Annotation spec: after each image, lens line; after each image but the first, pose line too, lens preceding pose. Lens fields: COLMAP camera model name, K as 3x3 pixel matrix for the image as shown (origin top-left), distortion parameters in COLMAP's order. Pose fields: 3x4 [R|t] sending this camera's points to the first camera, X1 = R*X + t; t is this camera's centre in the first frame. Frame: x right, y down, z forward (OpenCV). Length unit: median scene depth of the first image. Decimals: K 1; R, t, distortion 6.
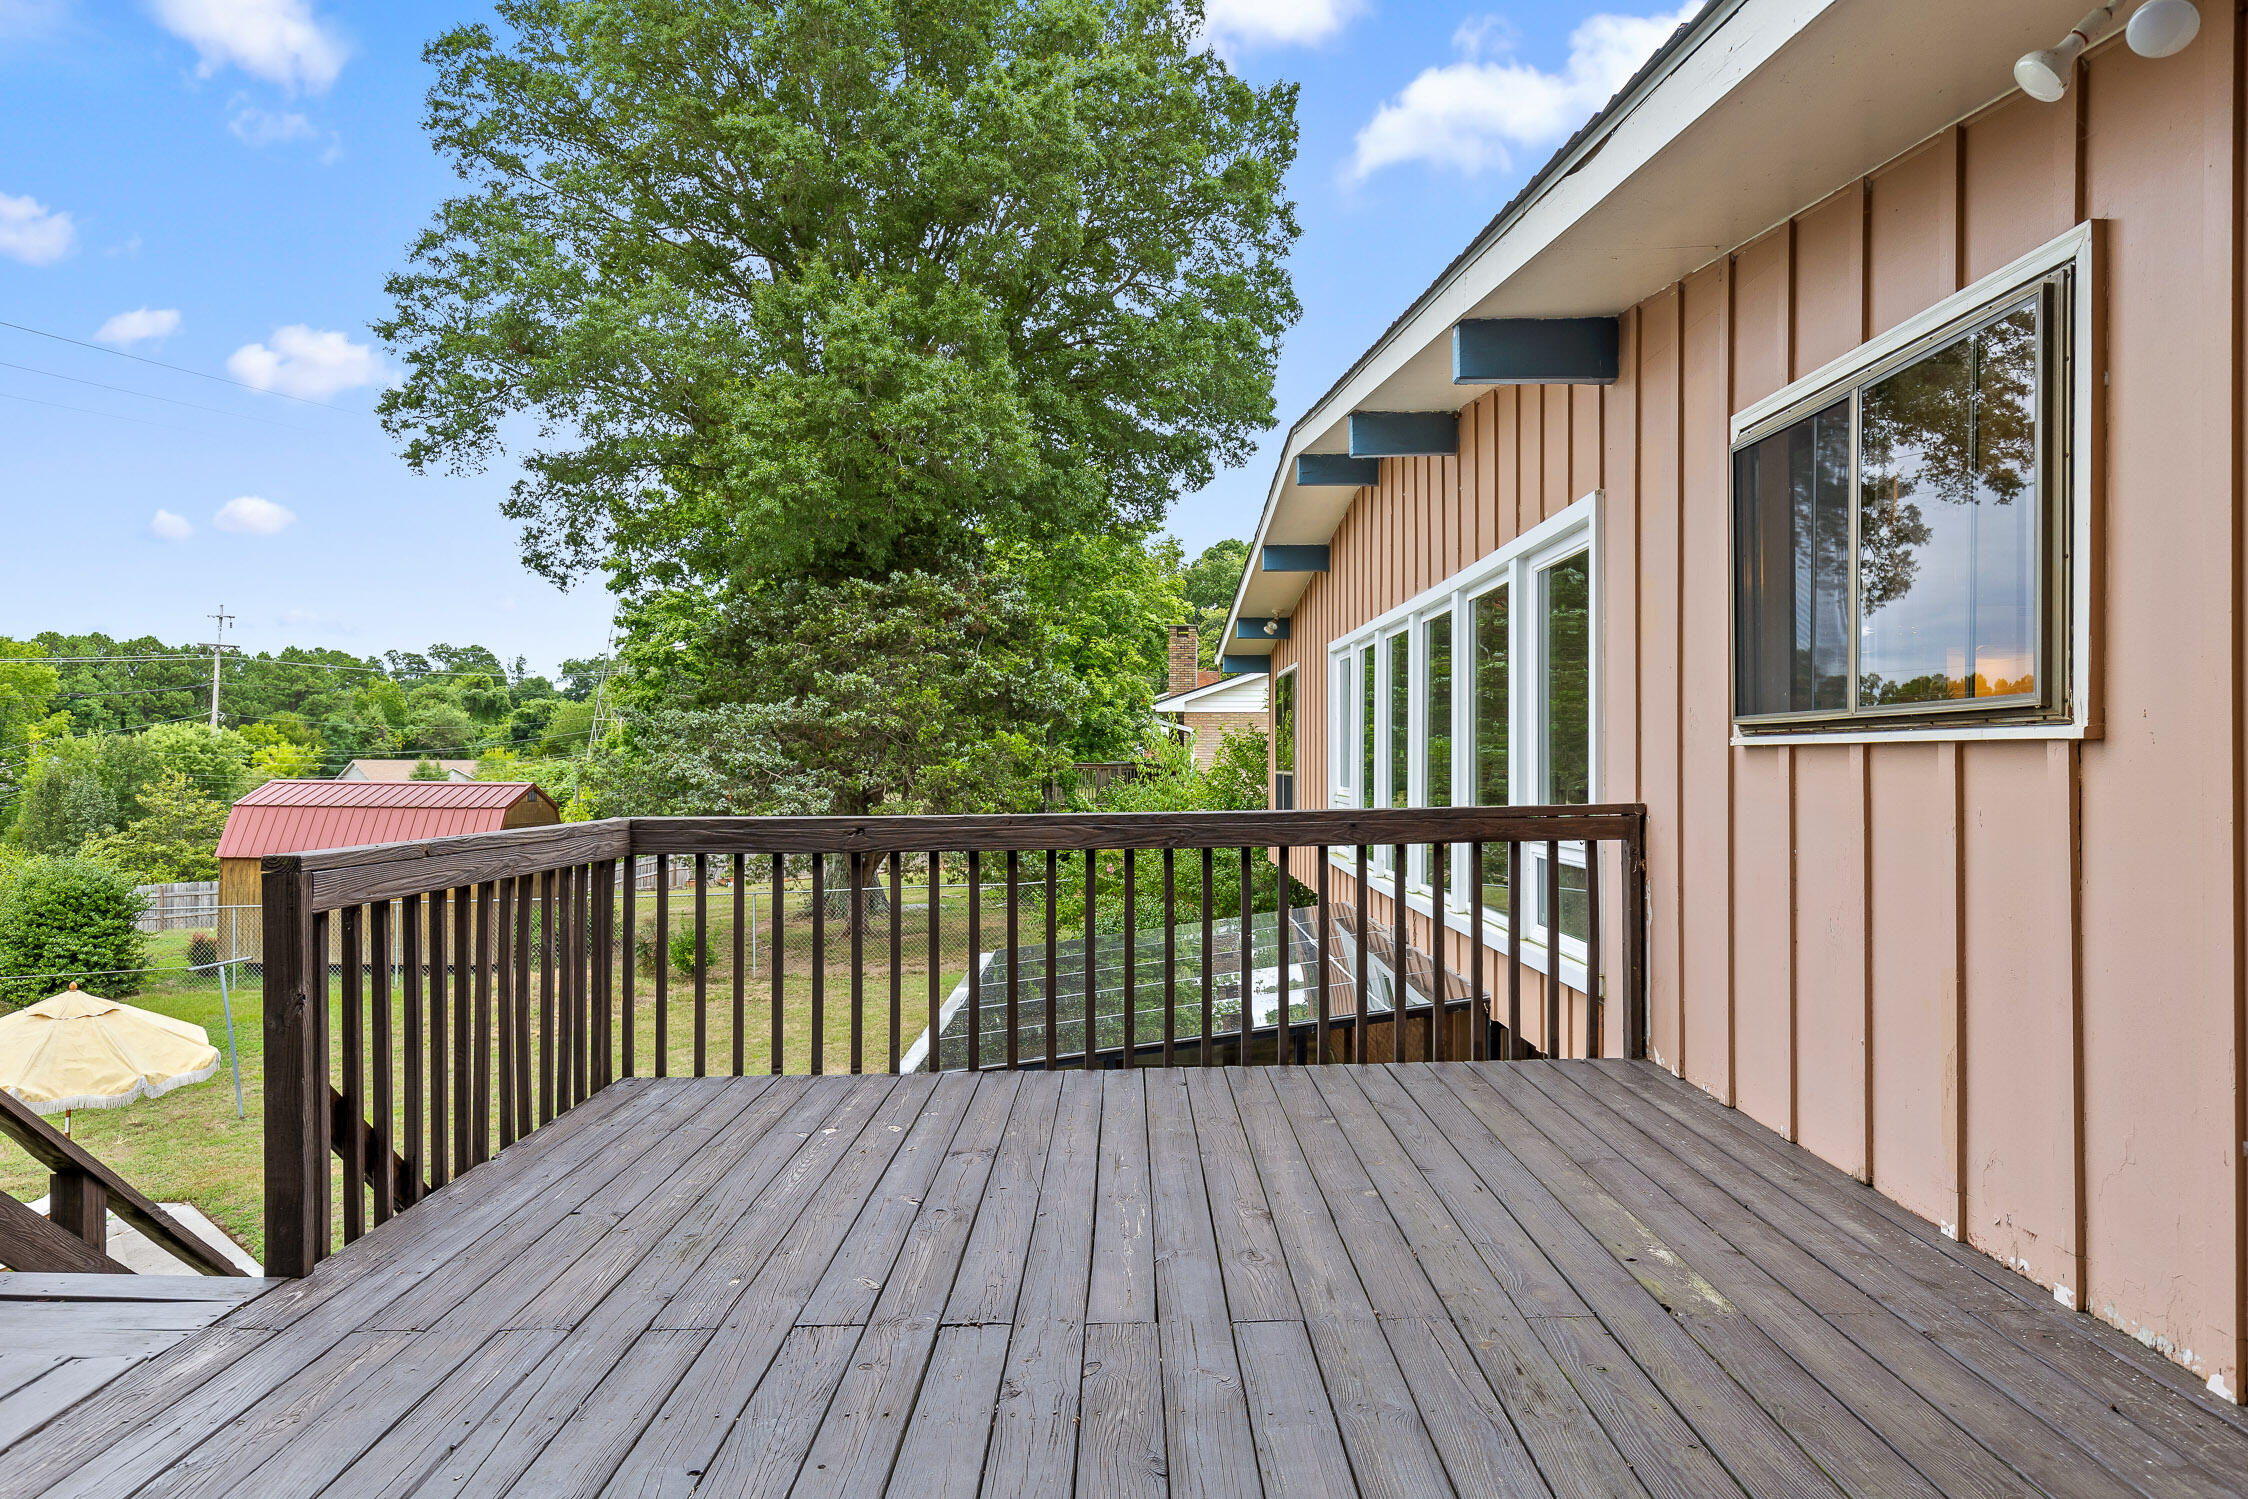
lens RADIAL K [[1444.5, 0, 1126.3], [0, 1444.5, 740.5], [0, 0, 1]] dist [0.011488, -0.002889]
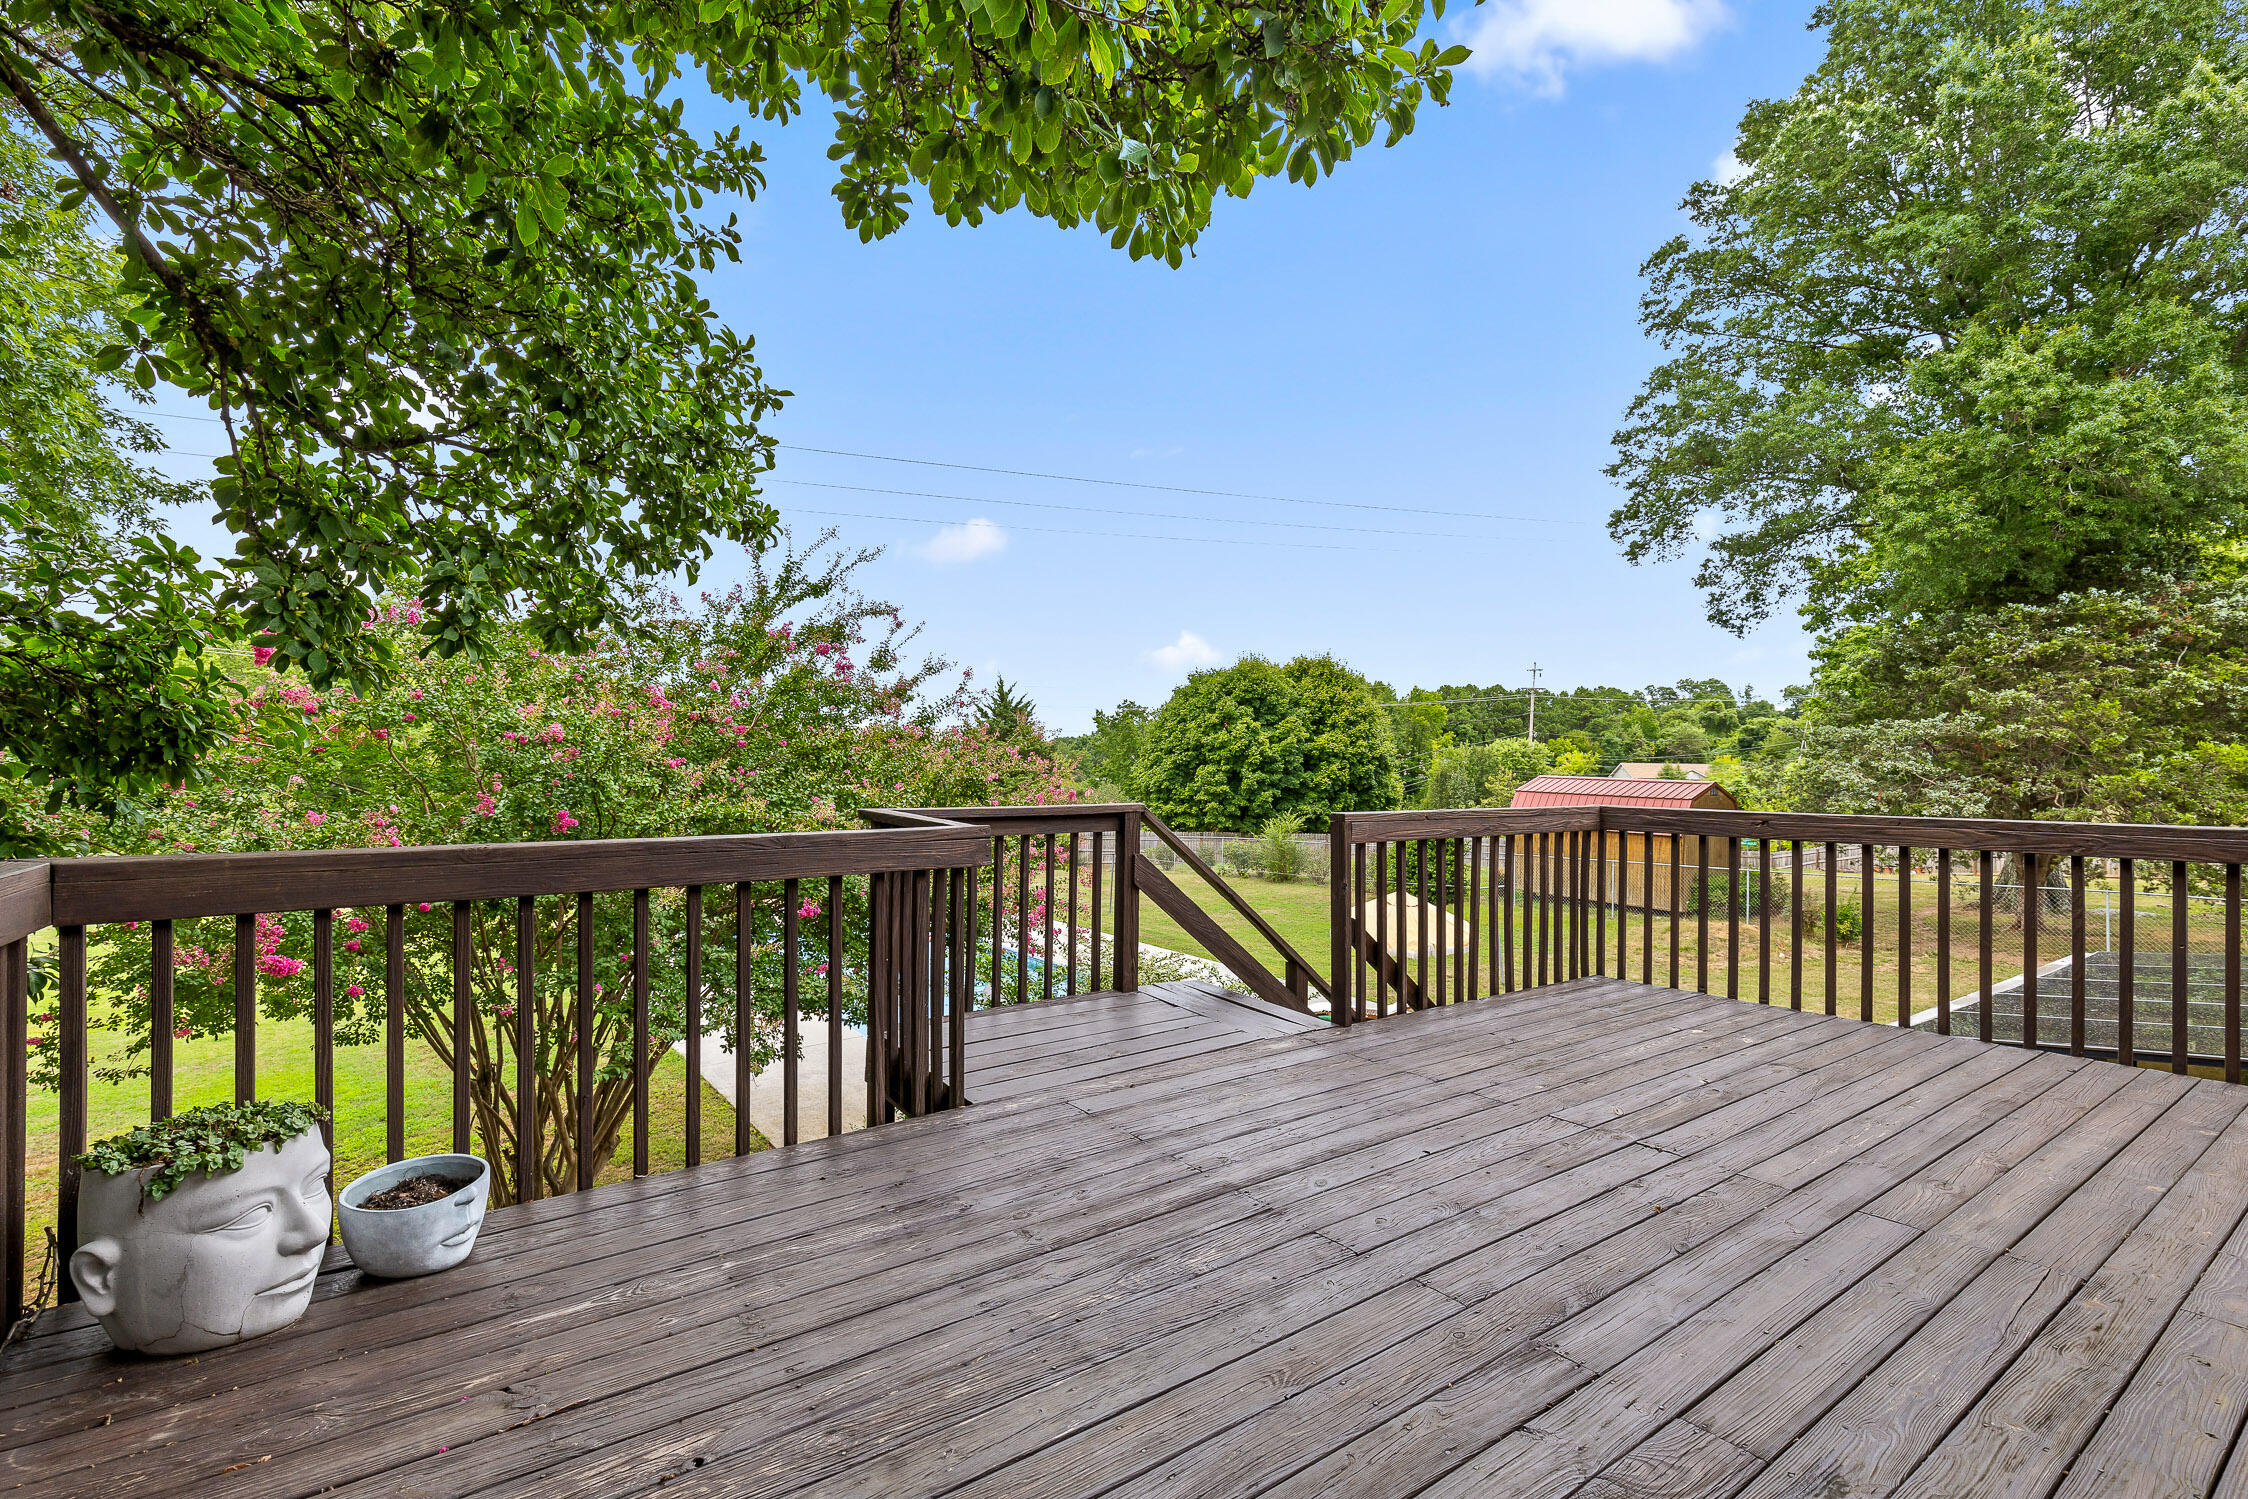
lens RADIAL K [[1030.6, 0, 1123.0], [0, 1030.6, 755.4], [0, 0, 1]] dist [0.002327, 0.000103]
pose [[0.578326, 0.005631, -0.815786, 0.059916], [-0.000524, 0.999979, 0.006531, -0.001360], [0.815805, -0.003350, 0.578317, -0.008872]]
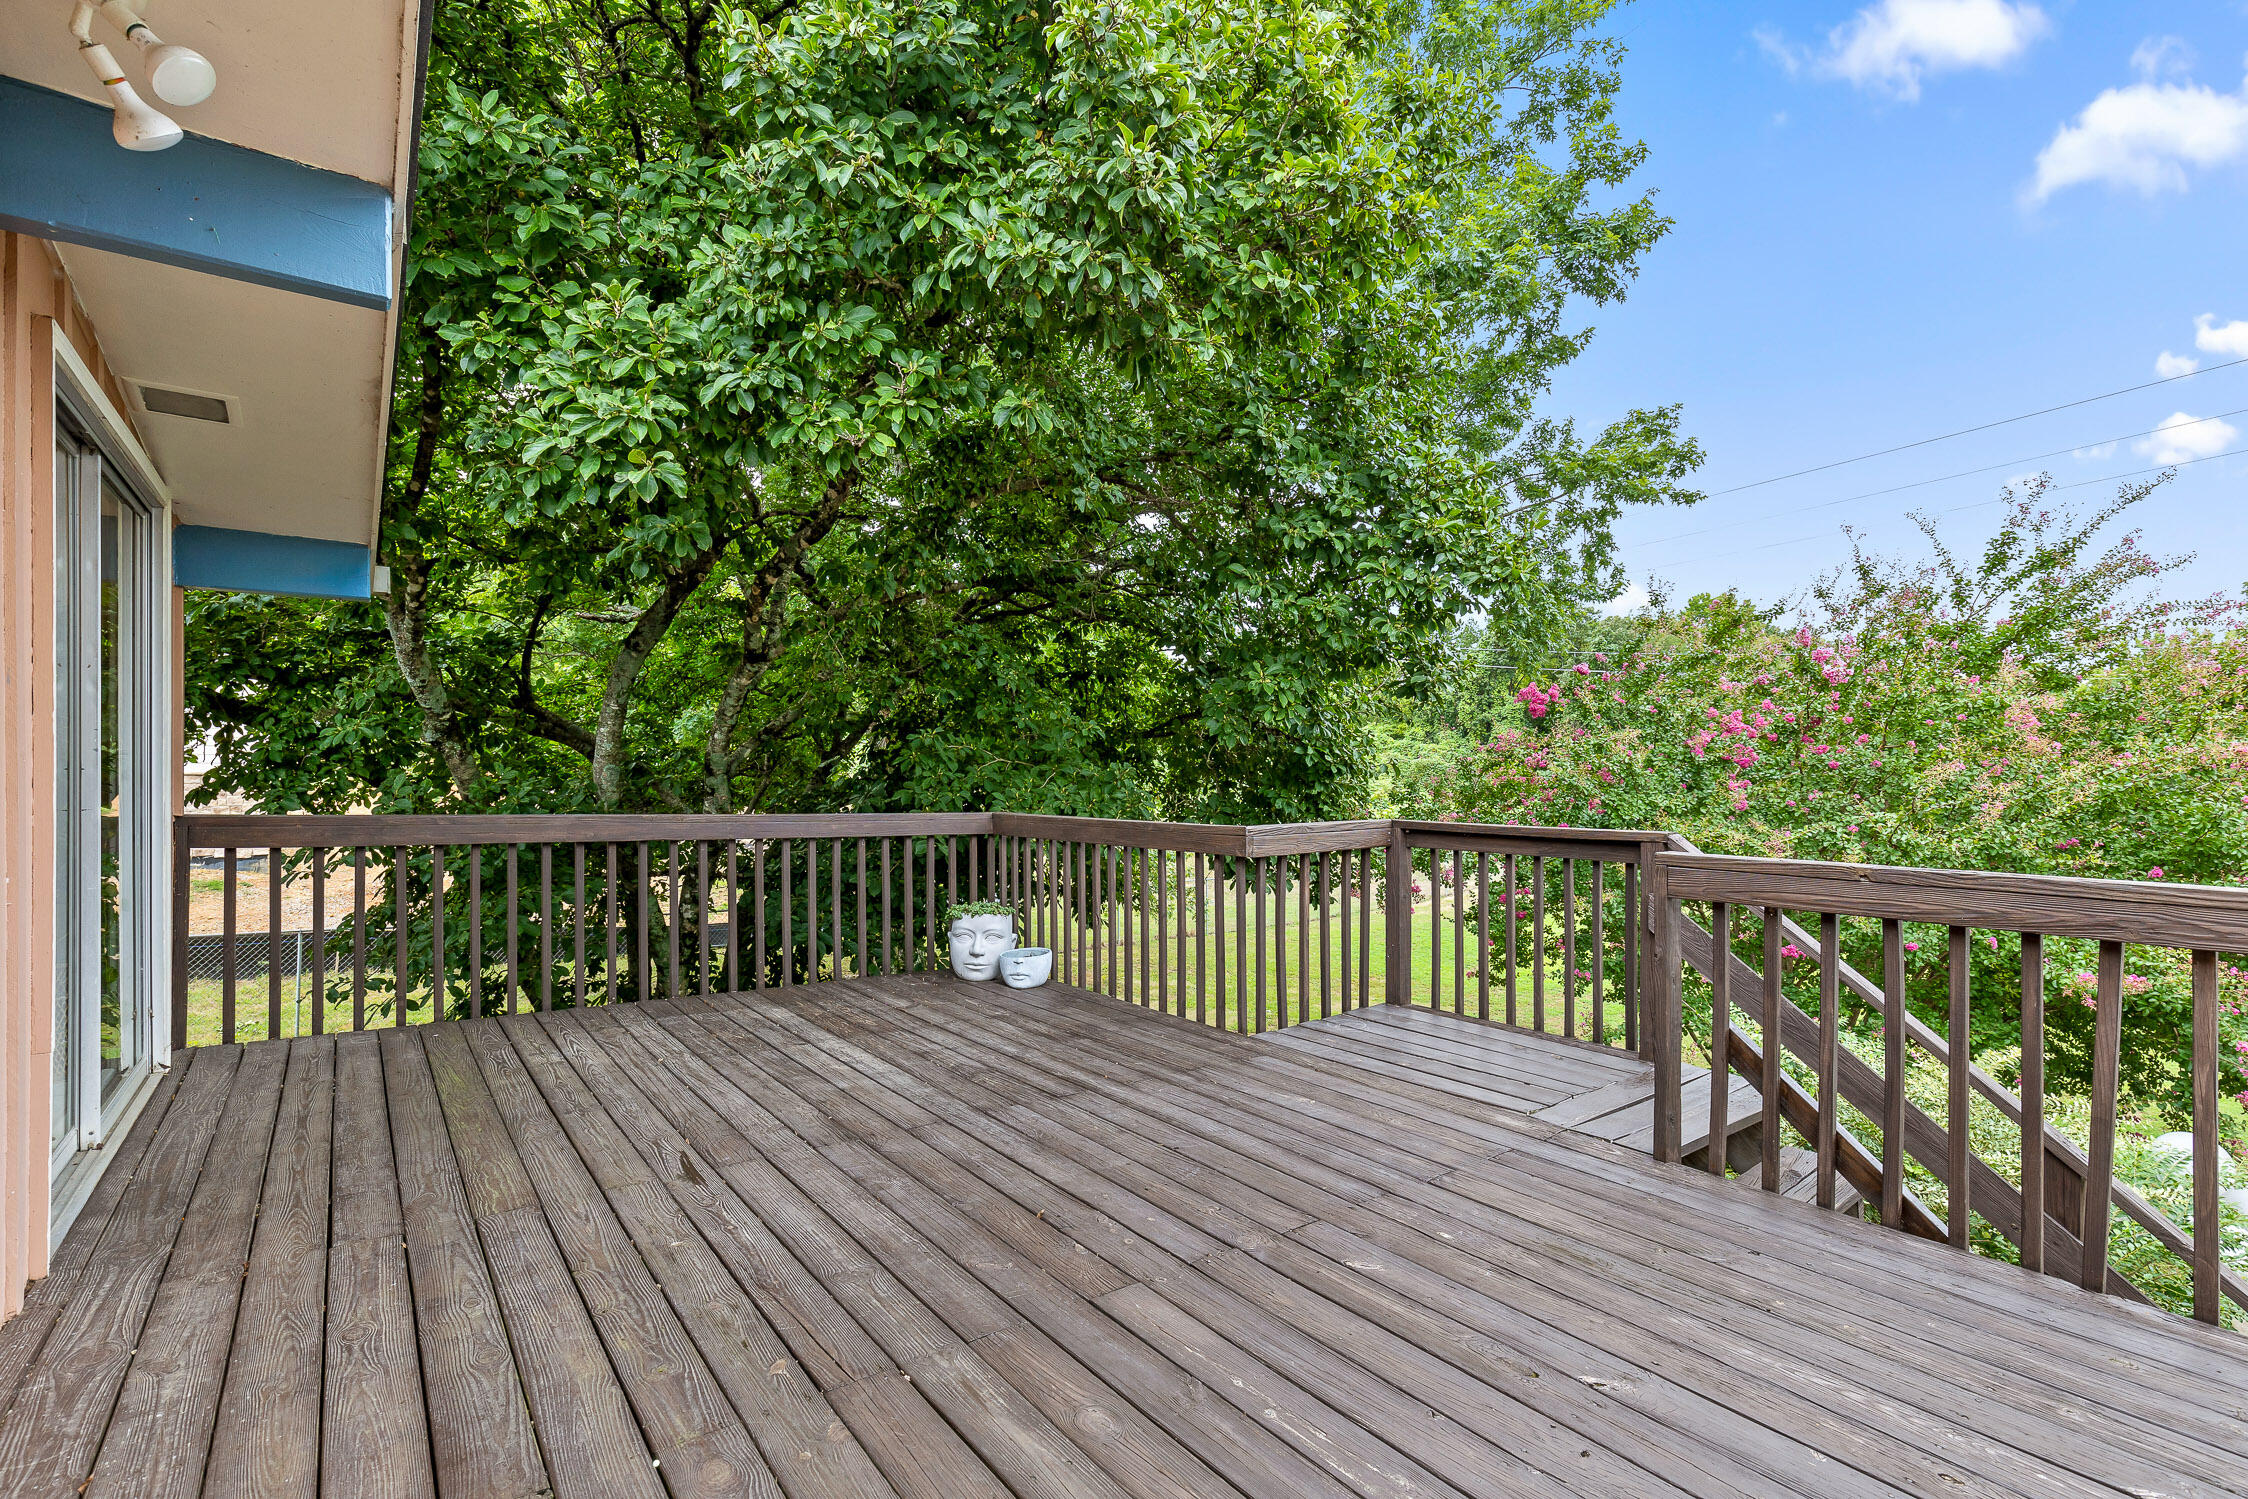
lens RADIAL K [[1030.6, 0, 1106.8], [0, 1030.6, 762.3], [0, 0, 1]] dist [0.002327, 0.000103]
pose [[-0.802709, -0.011559, -0.596259, 0.063494], [-0.002637, 0.999871, -0.015833, 0.002233], [0.596366, -0.011137, -0.802636, 0.219388]]
